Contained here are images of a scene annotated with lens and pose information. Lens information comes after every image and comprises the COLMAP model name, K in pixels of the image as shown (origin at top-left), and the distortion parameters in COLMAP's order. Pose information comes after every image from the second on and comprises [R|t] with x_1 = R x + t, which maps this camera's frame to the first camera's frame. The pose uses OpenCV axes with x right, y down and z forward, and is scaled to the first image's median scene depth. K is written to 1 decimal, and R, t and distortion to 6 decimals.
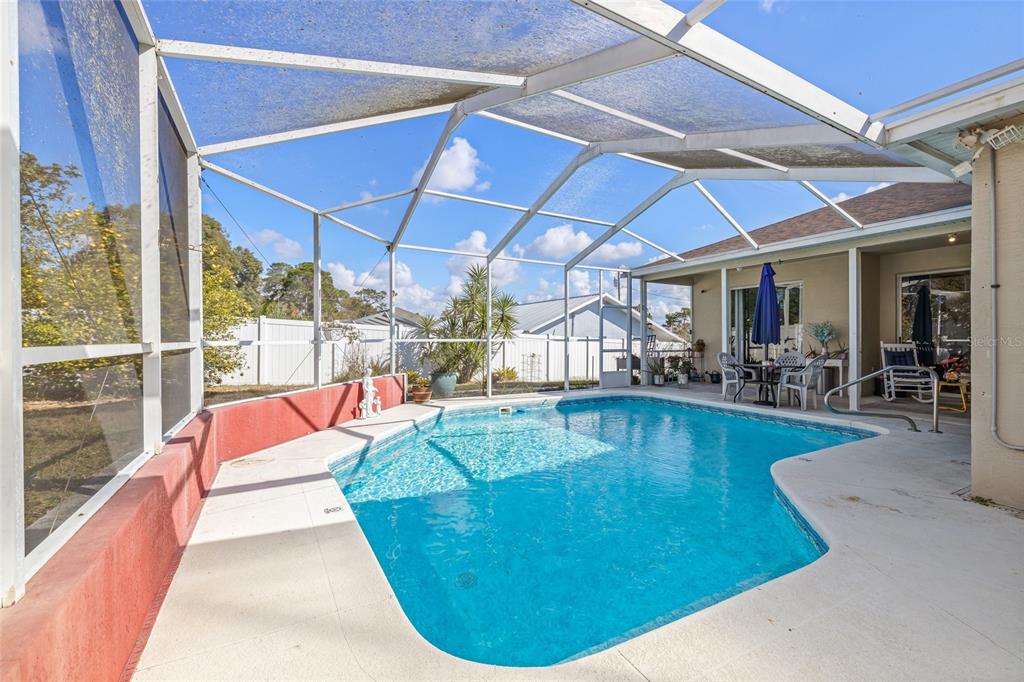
lens RADIAL K [[430.4, 0, 507.3], [0, 430.4, 339.3], [0, 0, 1]] dist [-0.000290, -0.000025]
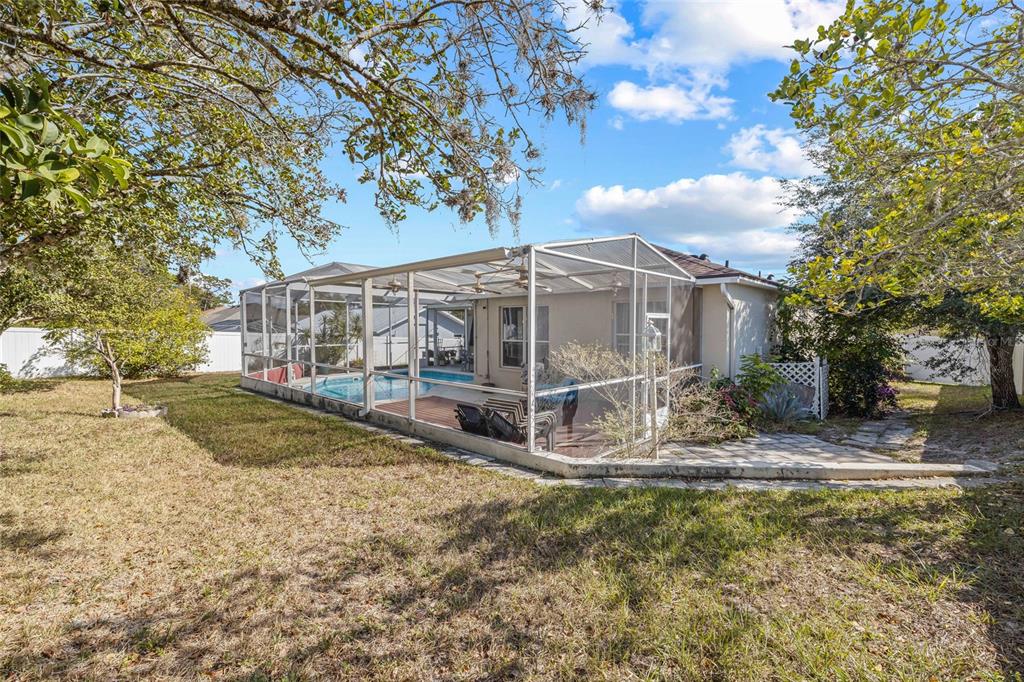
lens RADIAL K [[430.4, 0, 507.3], [0, 430.4, 339.3], [0, 0, 1]] dist [-0.000290, -0.000025]
pose [[0.951087, -0.010001, 0.308762, 0.036769], [0.000723, 0.999545, 0.030151, -0.065752], [-0.308923, -0.028453, 0.950661, -0.887791]]
